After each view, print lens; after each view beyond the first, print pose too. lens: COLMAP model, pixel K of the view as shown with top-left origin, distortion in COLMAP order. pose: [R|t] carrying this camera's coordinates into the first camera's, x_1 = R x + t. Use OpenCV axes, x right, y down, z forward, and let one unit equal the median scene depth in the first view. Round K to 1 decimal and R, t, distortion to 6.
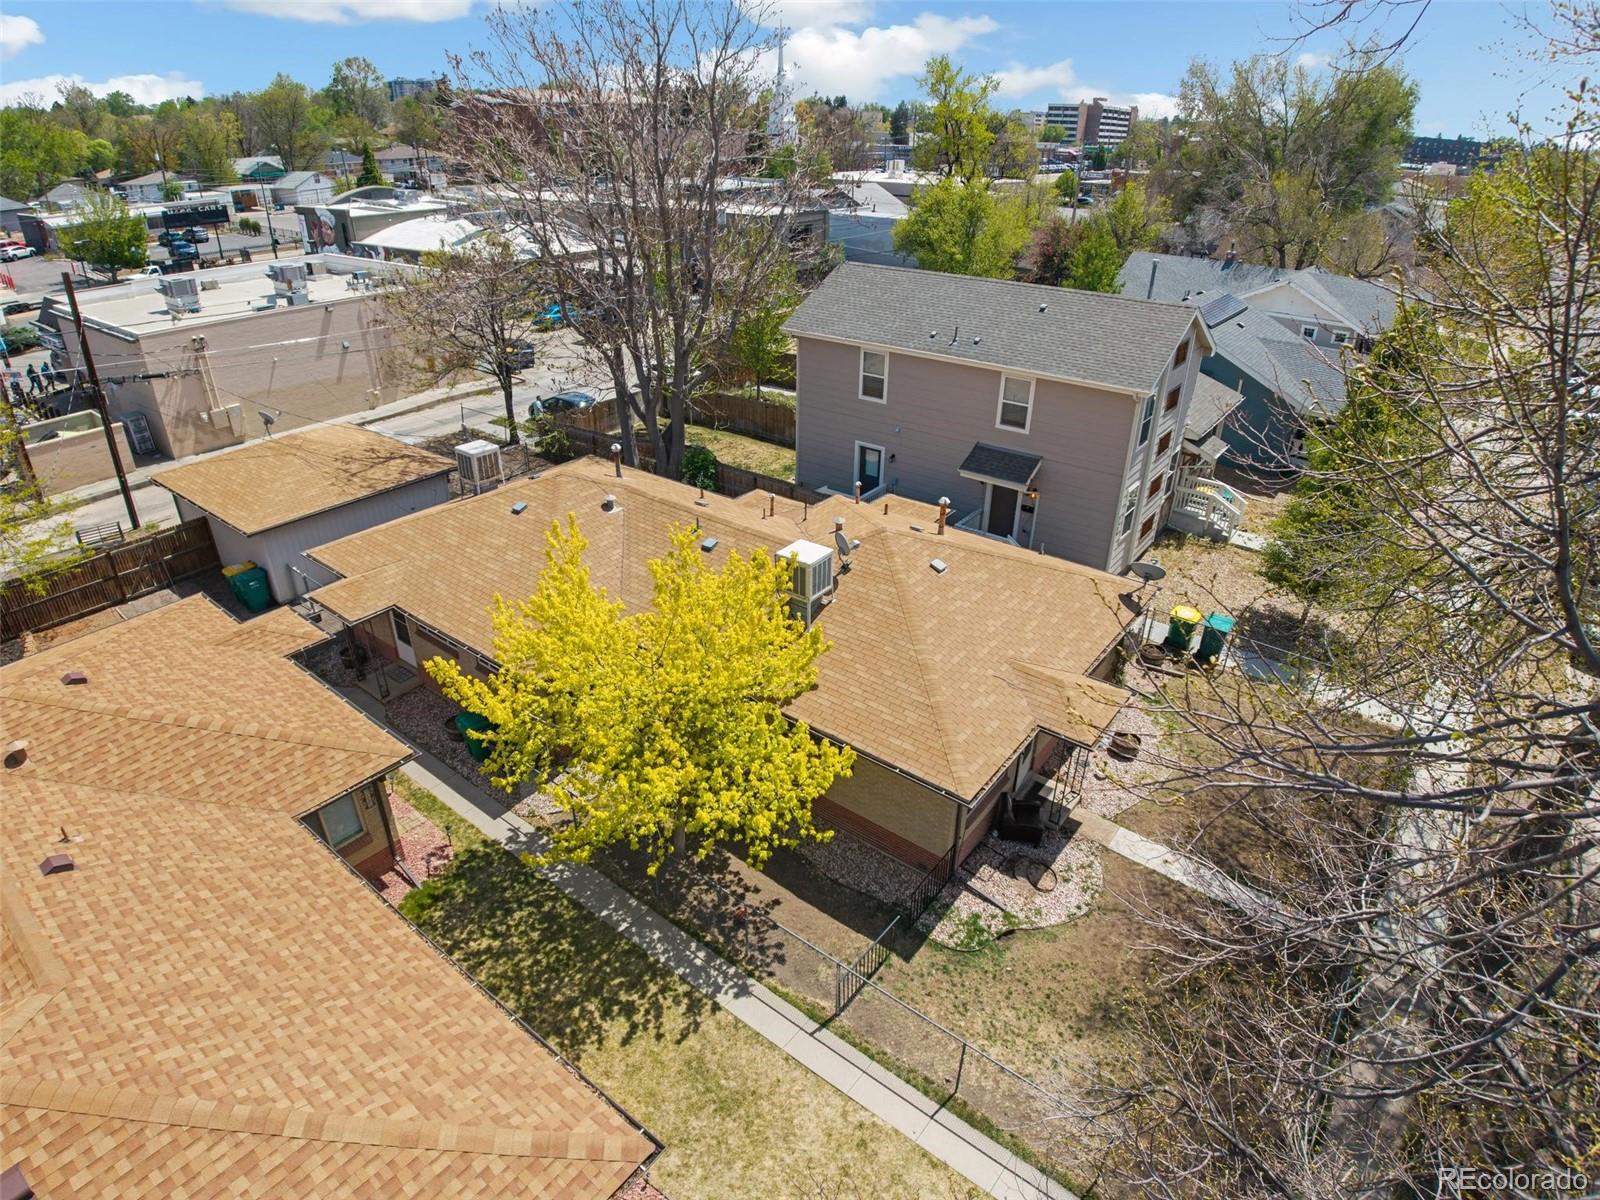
lens RADIAL K [[888.2, 0, 800.0], [0, 888.2, 600.0], [0, 0, 1]] dist [-0.073257, -0.001880]
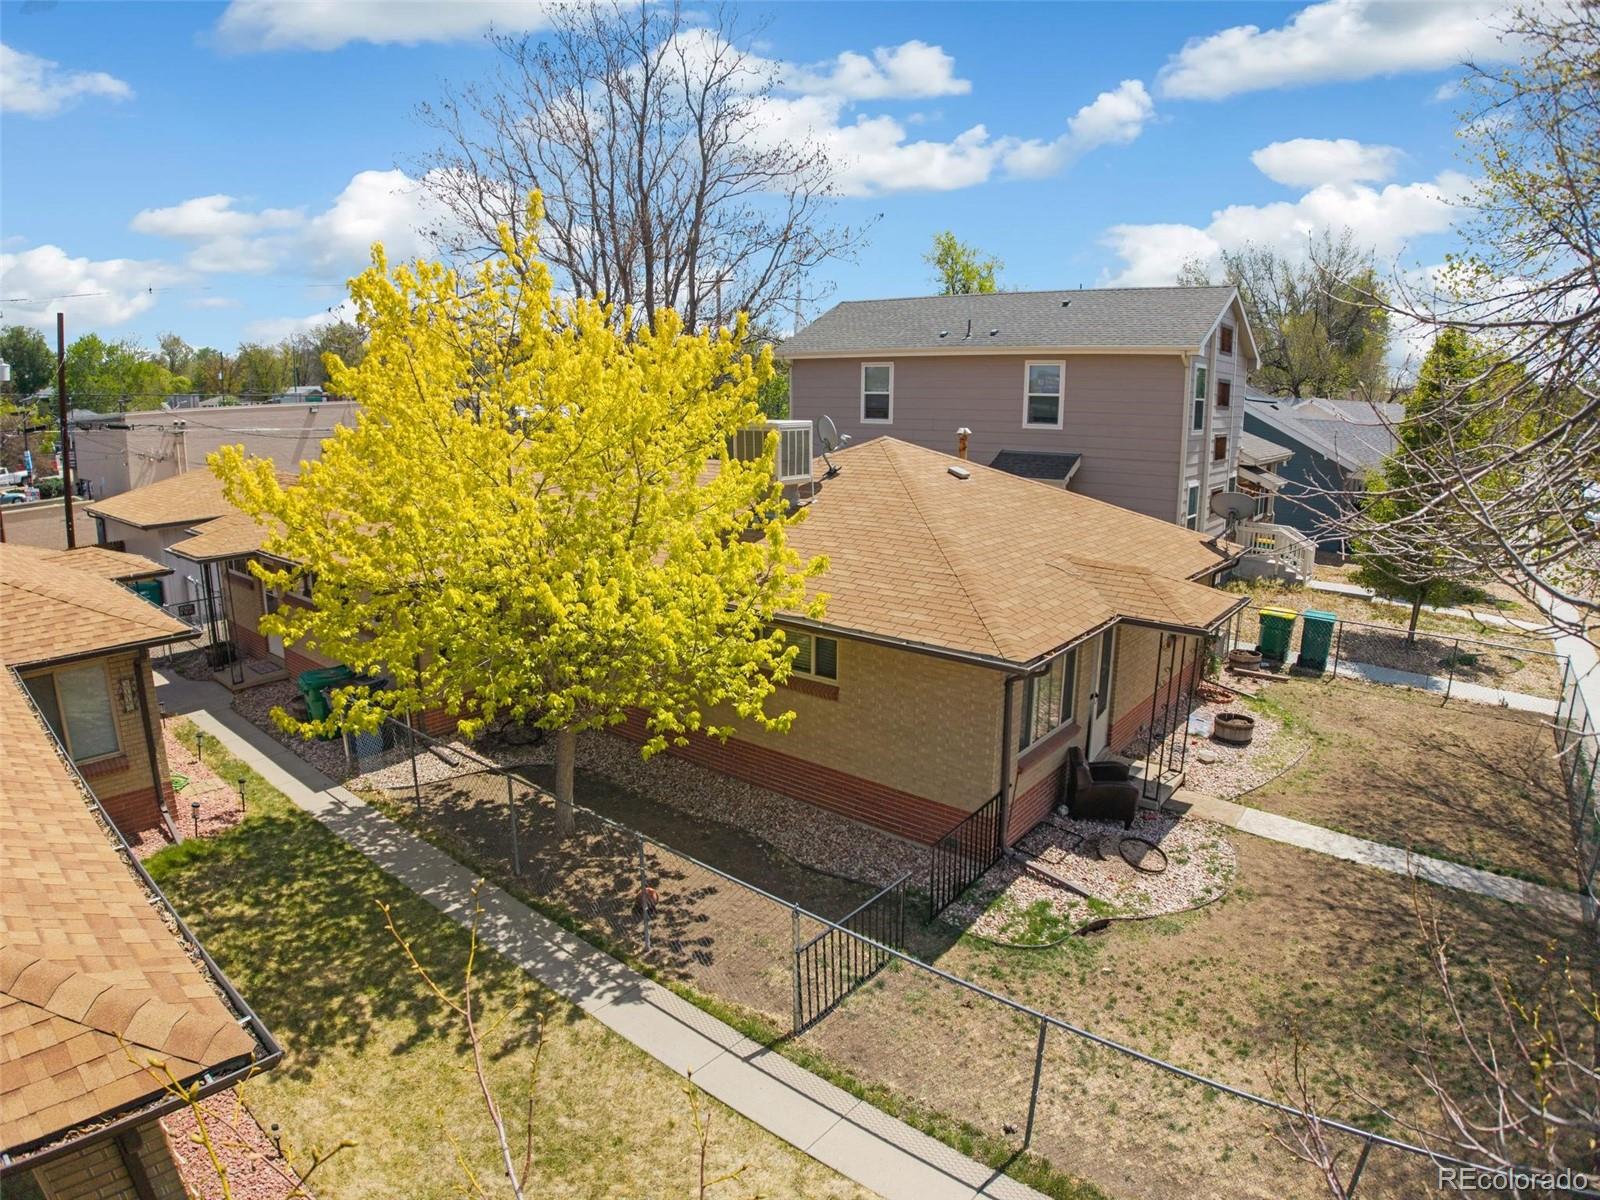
lens RADIAL K [[917.6, 0, 800.0], [0, 917.6, 600.0], [0, 0, 1]] dist [-0.177184, 0.030769]
pose [[0.999734, -0.000776, -0.023034, 0.051763], [-0.005531, 0.962157, -0.272440, 0.334072], [0.022374, 0.272495, 0.961897, 0.372161]]
